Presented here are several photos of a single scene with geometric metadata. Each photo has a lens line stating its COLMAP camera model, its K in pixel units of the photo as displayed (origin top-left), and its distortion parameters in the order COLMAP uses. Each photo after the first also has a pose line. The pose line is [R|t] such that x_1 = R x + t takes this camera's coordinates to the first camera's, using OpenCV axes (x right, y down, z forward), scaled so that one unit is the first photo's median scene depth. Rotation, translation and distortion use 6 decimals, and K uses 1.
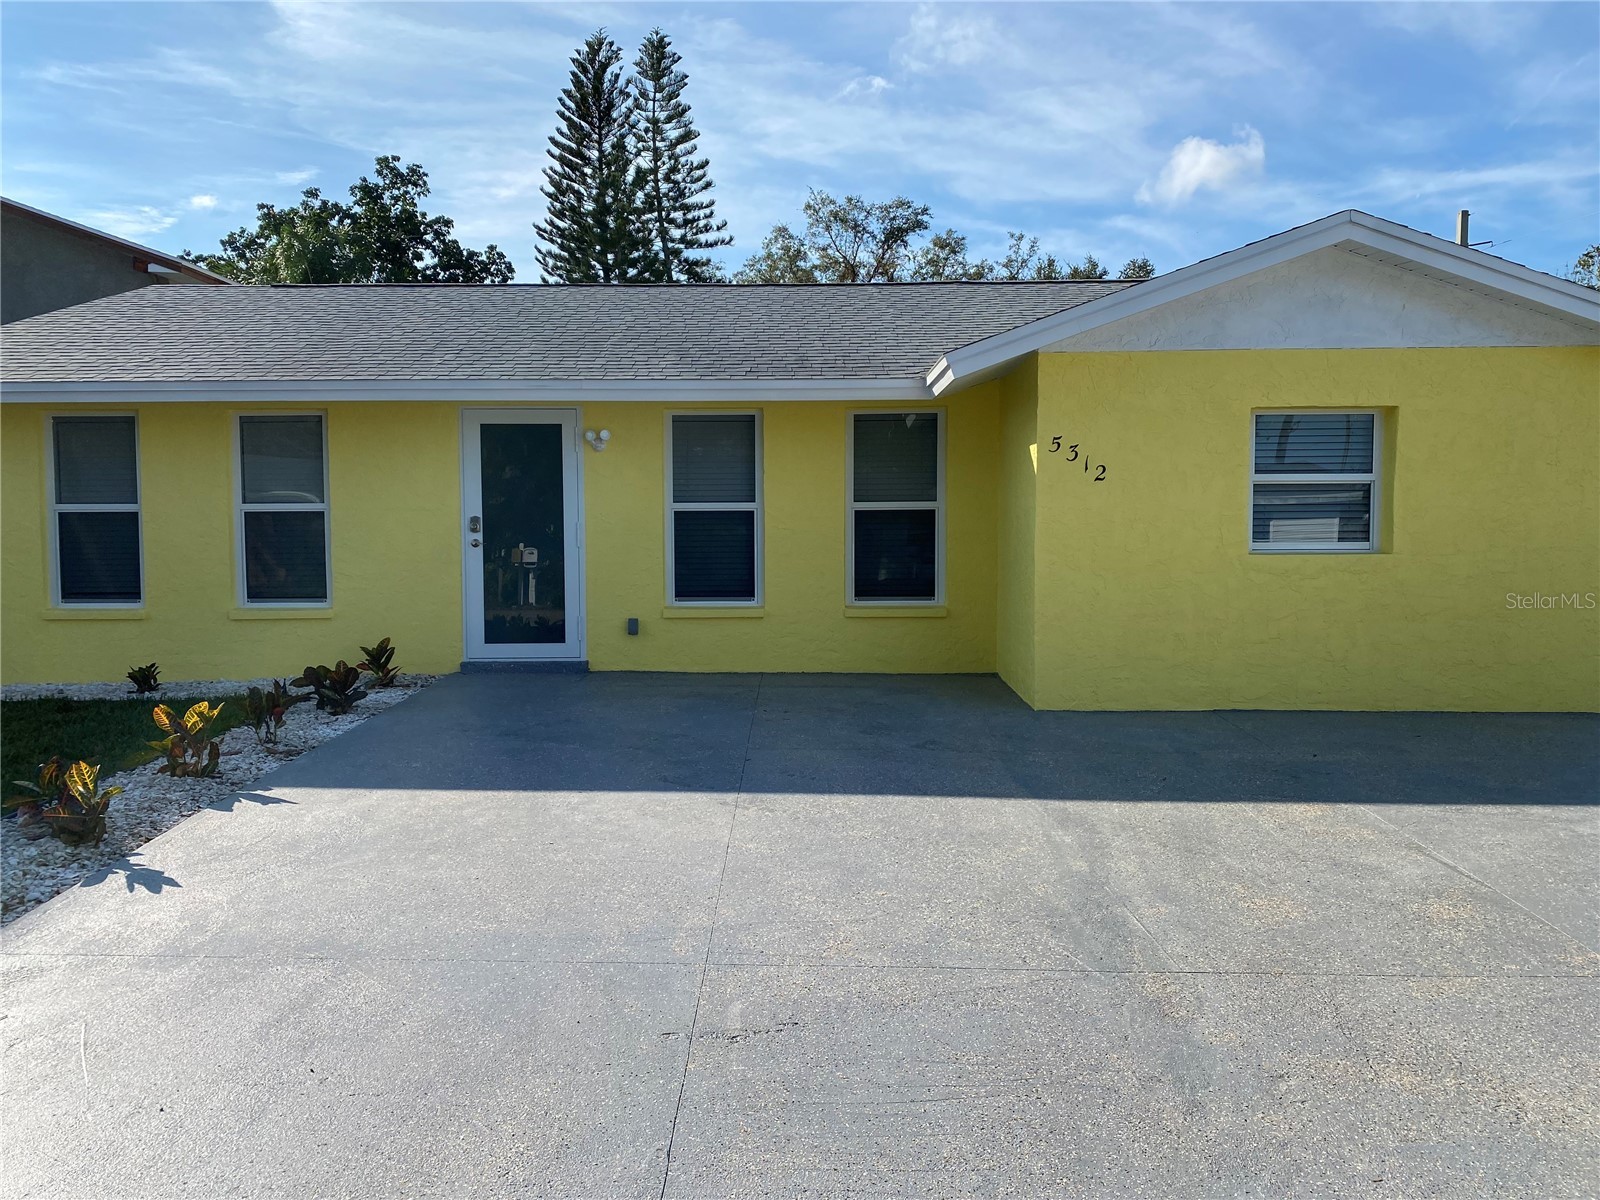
lens RADIAL K [[1227.9, 0, 784.7], [0, 1227.9, 602.0], [0, 0, 1]] dist [0.036669, -0.047593]
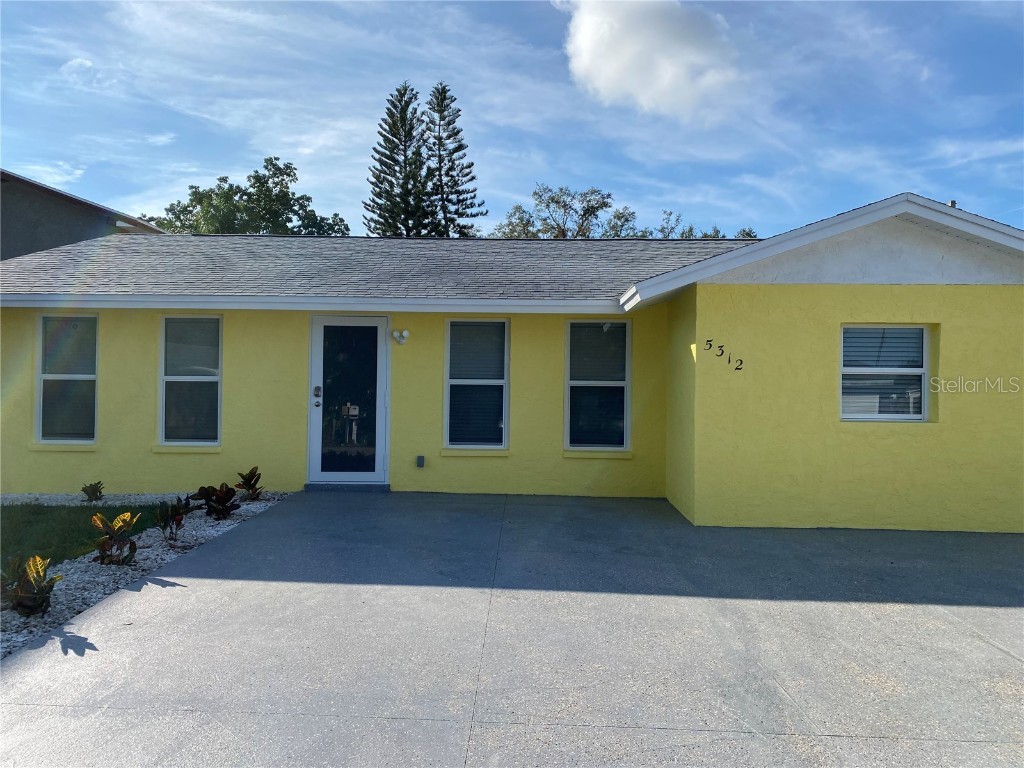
lens RADIAL K [[785.9, 0, 502.5], [0, 785.9, 386.1], [0, 0, 1]] dist [0.036669, -0.047593]
pose [[0.999710, 0.016485, -0.017568, -0.009672], [-0.017684, 0.997361, -0.070420, -0.006837], [0.016361, 0.070711, 0.997363, 0.047396]]
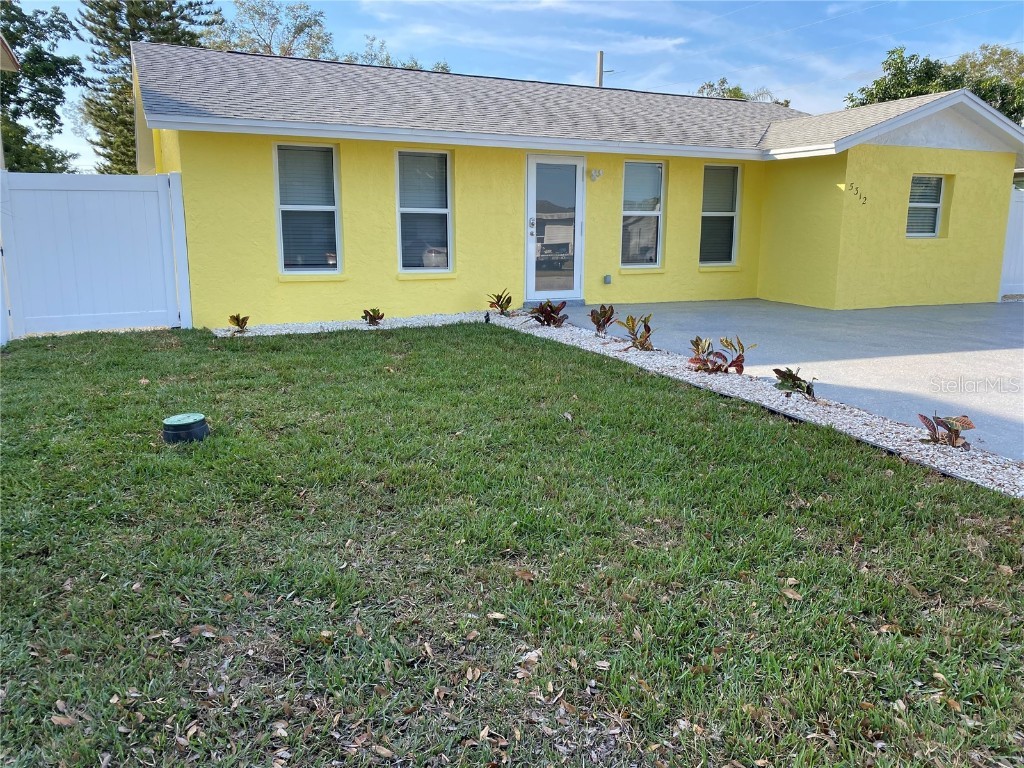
lens RADIAL K [[785.9, 0, 507.7], [0, 785.9, 383.1], [0, 0, 1]] dist [0.036669, -0.047593]
pose [[0.895507, -0.077235, 0.438295, -0.884354], [0.020256, 0.990879, 0.133223, 0.015648], [-0.444586, -0.110424, 0.888904, -0.003429]]
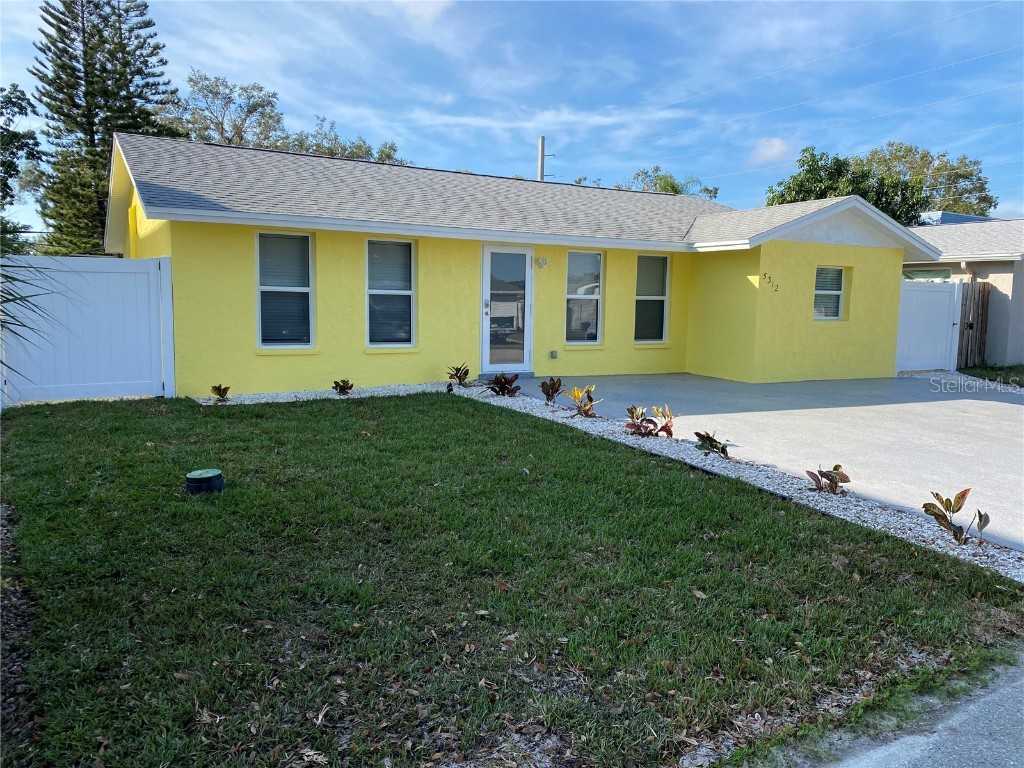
lens RADIAL K [[785.9, 0, 510.8], [0, 785.9, 386.5], [0, 0, 1]] dist [0.036669, -0.047593]
pose [[0.859232, -0.035514, 0.510353, -0.960535], [0.011670, 0.998689, 0.049849, 0.007914], [-0.511454, -0.036876, 0.858519, -0.103220]]
